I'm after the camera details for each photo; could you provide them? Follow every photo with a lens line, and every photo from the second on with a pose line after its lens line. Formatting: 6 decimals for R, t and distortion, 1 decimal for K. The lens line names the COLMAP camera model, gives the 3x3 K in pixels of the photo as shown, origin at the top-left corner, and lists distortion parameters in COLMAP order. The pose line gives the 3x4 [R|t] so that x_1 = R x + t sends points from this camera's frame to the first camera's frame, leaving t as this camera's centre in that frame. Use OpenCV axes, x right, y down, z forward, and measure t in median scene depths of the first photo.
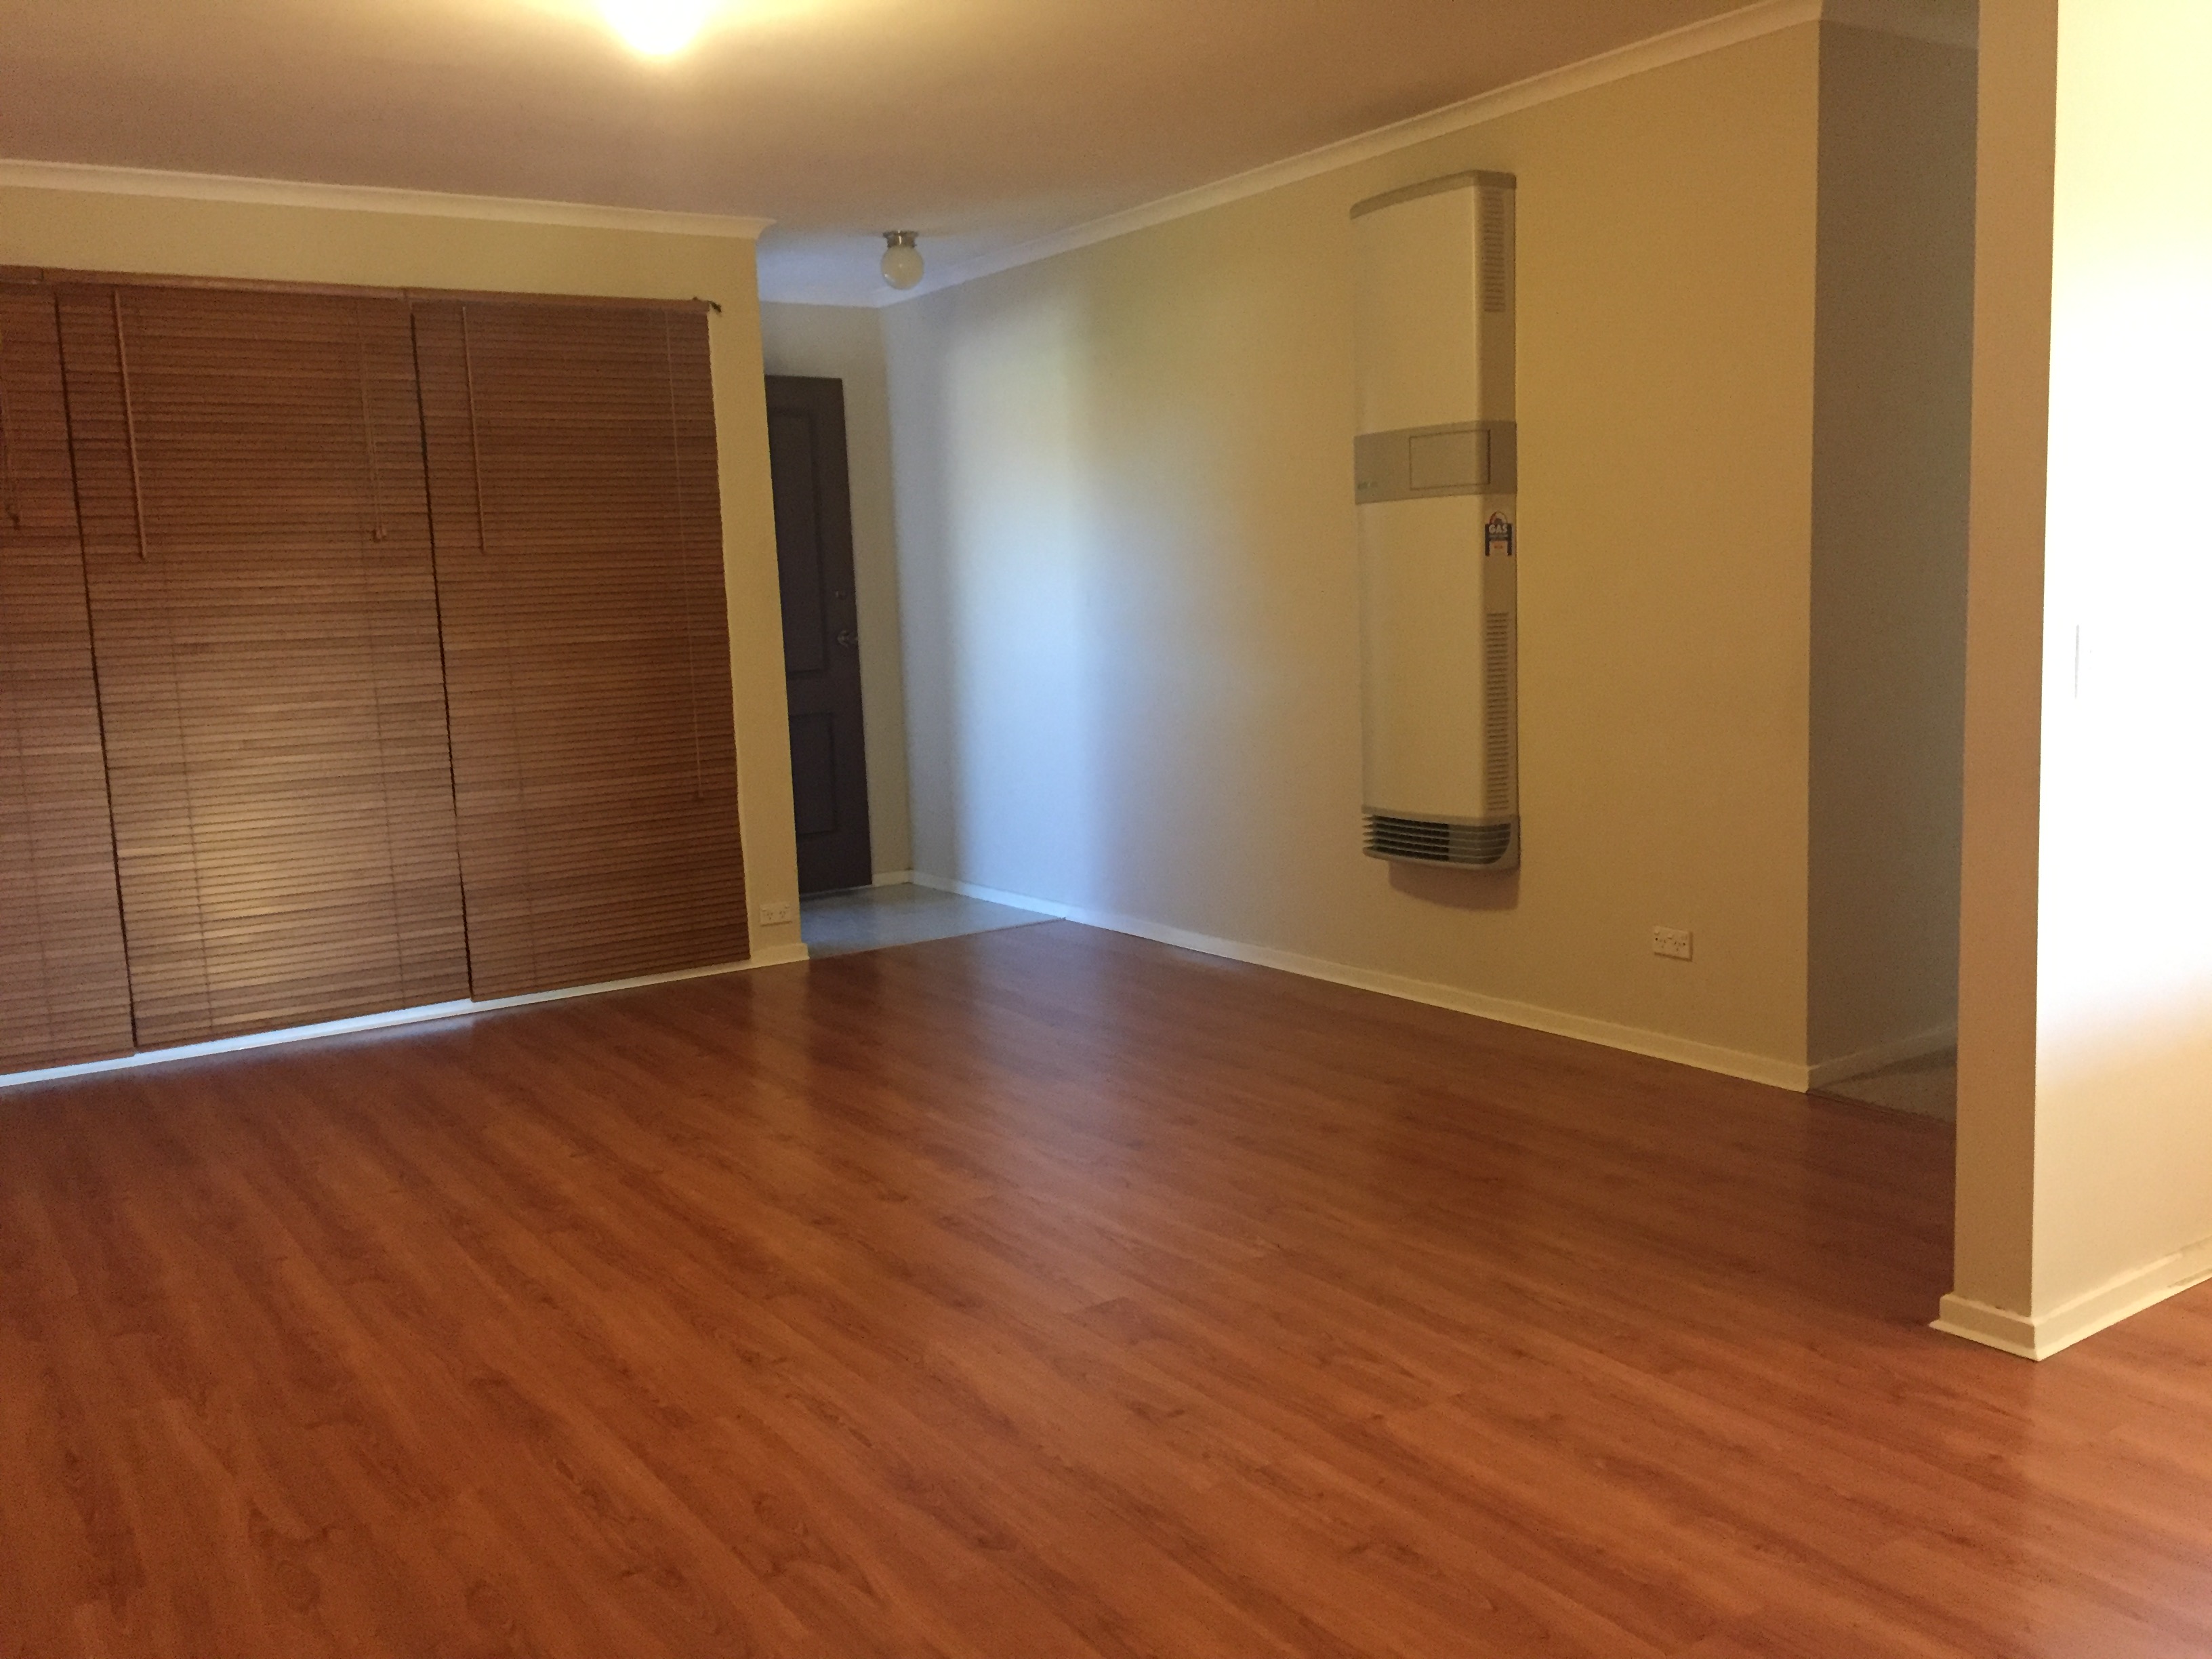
lens RADIAL K [[1891.3, 0, 1099.8], [0, 1891.3, 831.7], [0, 0, 1]] dist [0.053380, -0.054068]
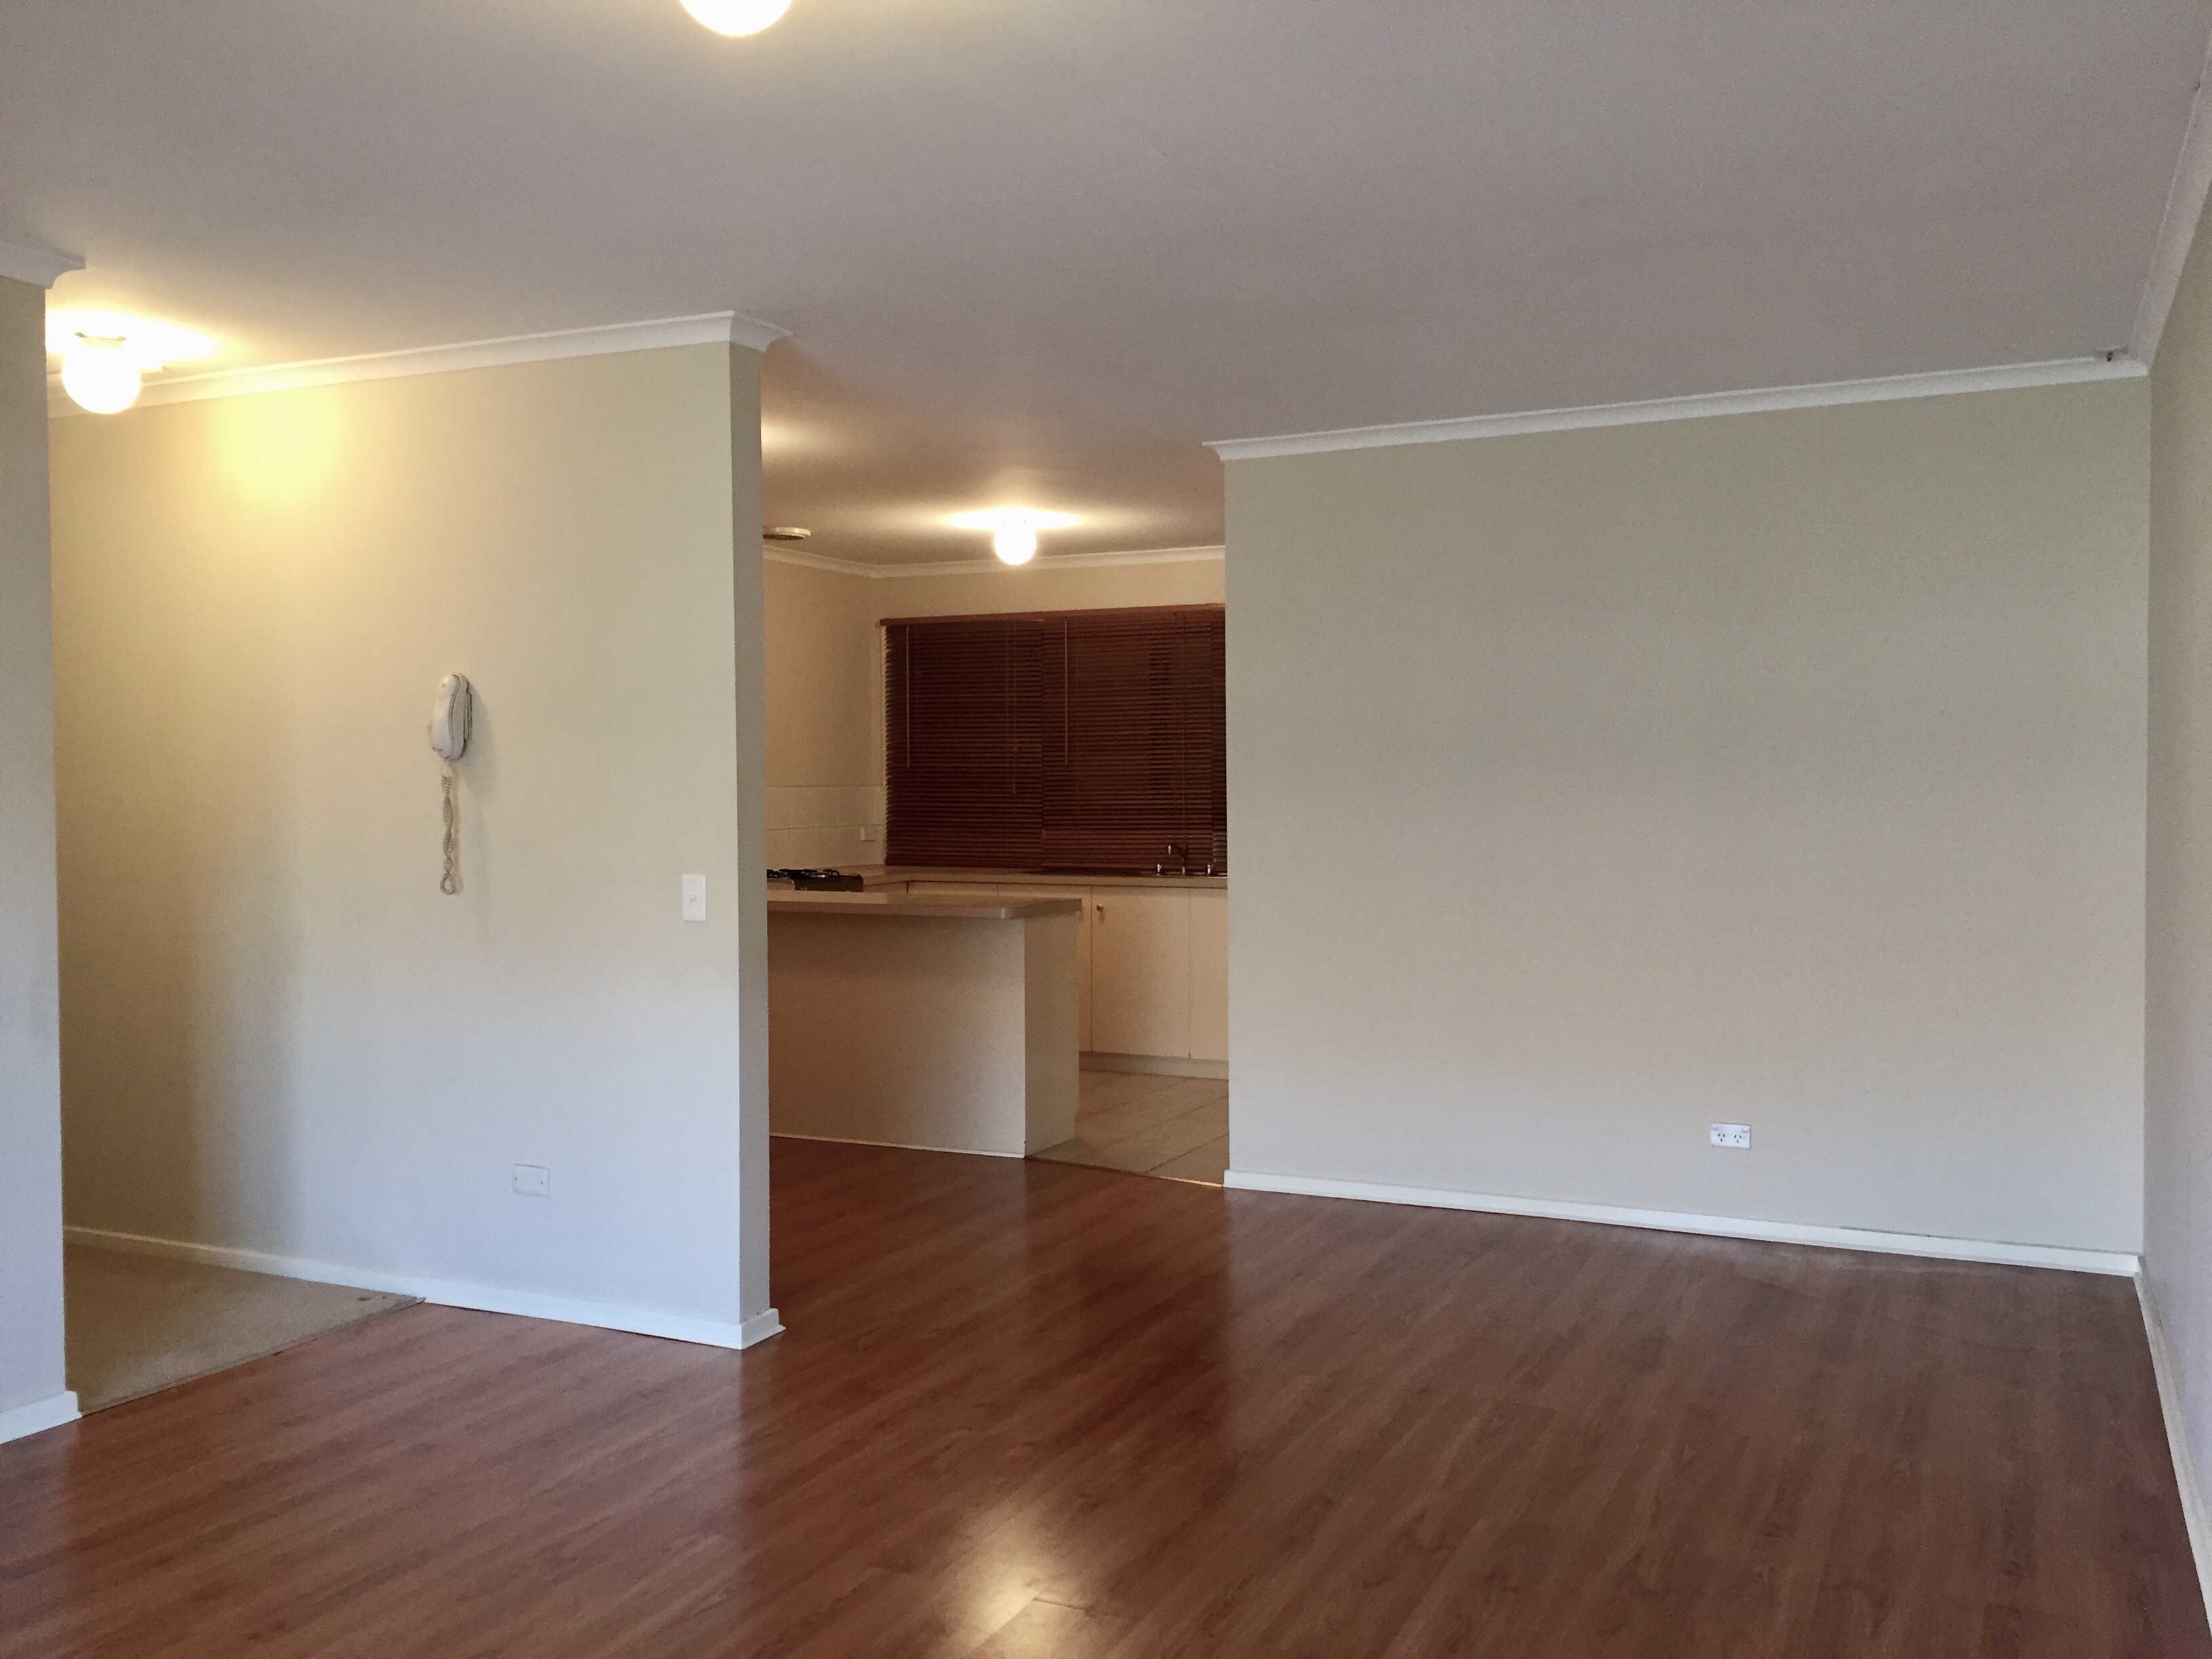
lens RADIAL K [[1891.3, 0, 1102.7], [0, 1891.3, 832.1], [0, 0, 1]] dist [0.053380, -0.054068]
pose [[-0.506572, 0.019697, 0.861973, -0.864570], [0.142913, 0.987828, 0.061415, -0.164119], [-0.850271, 0.154299, -0.503221, 1.275151]]
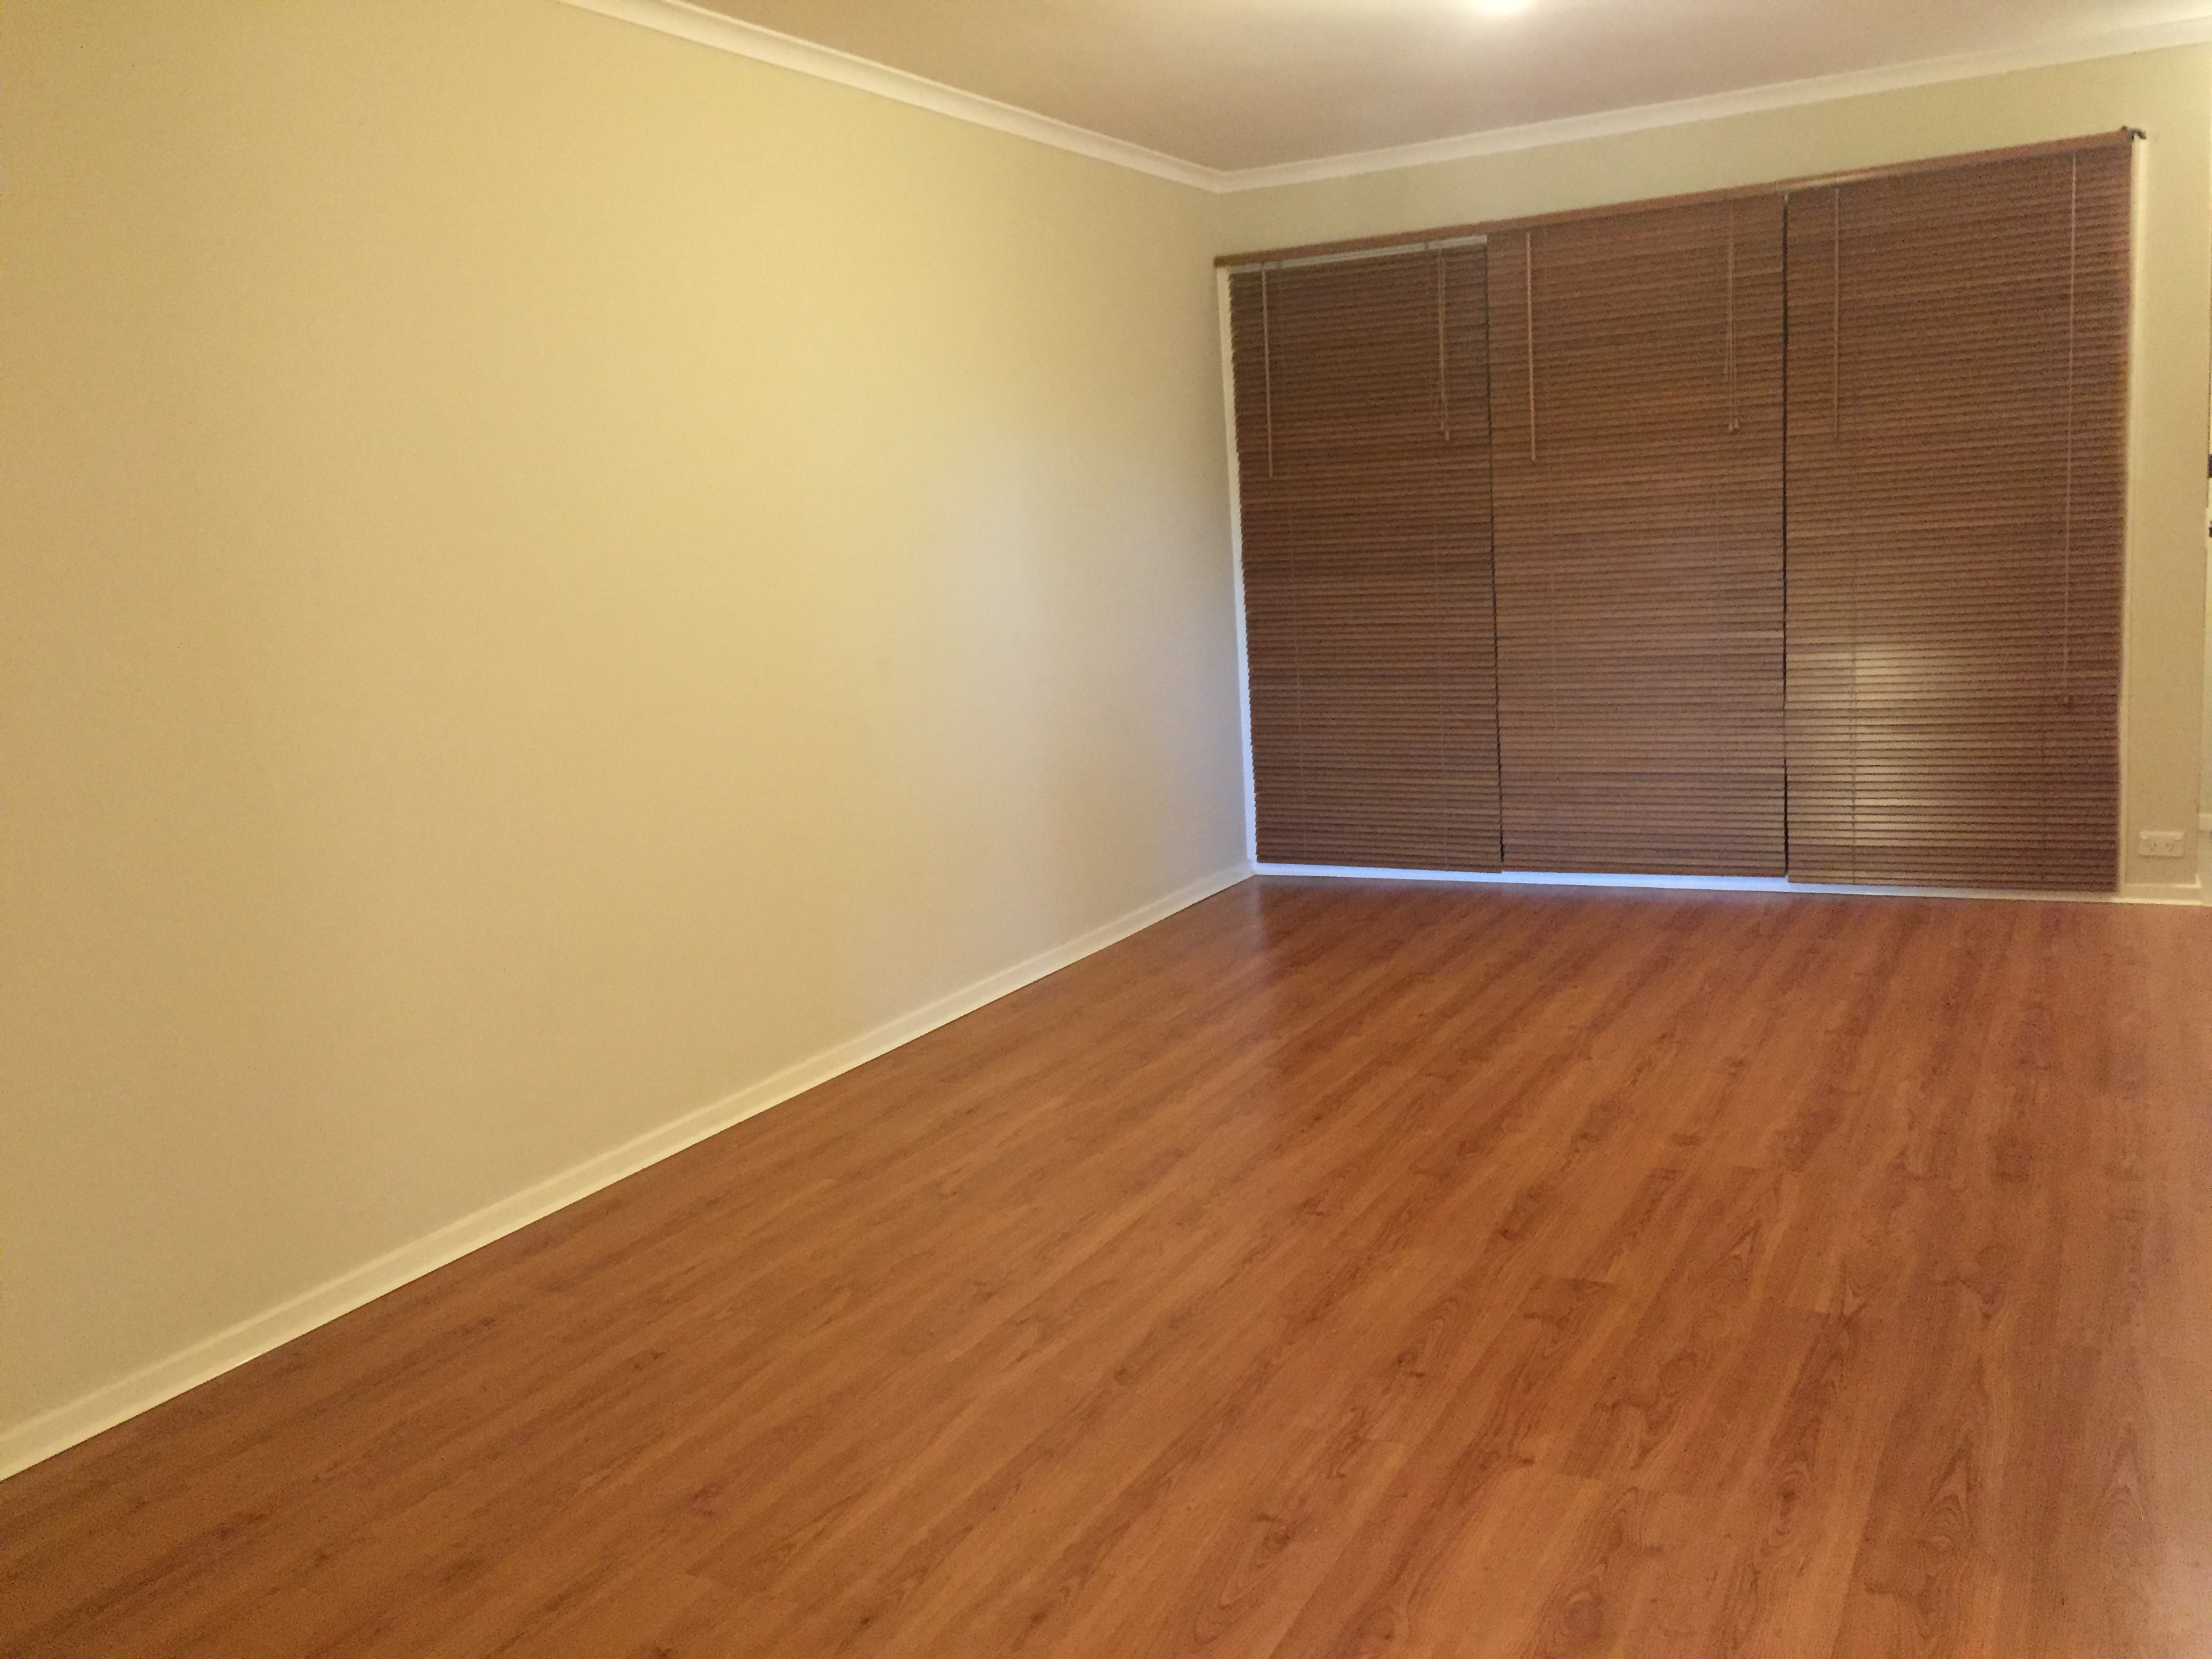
lens RADIAL K [[1891.3, 0, 1102.0], [0, 1891.3, 832.1], [0, 0, 1]] dist [0.053380, -0.054068]
pose [[0.471396, 0.152388, -0.868656, 0.653268], [-0.070437, 0.988317, 0.135156, -0.084731], [0.879104, -0.002526, 0.476623, 0.306176]]
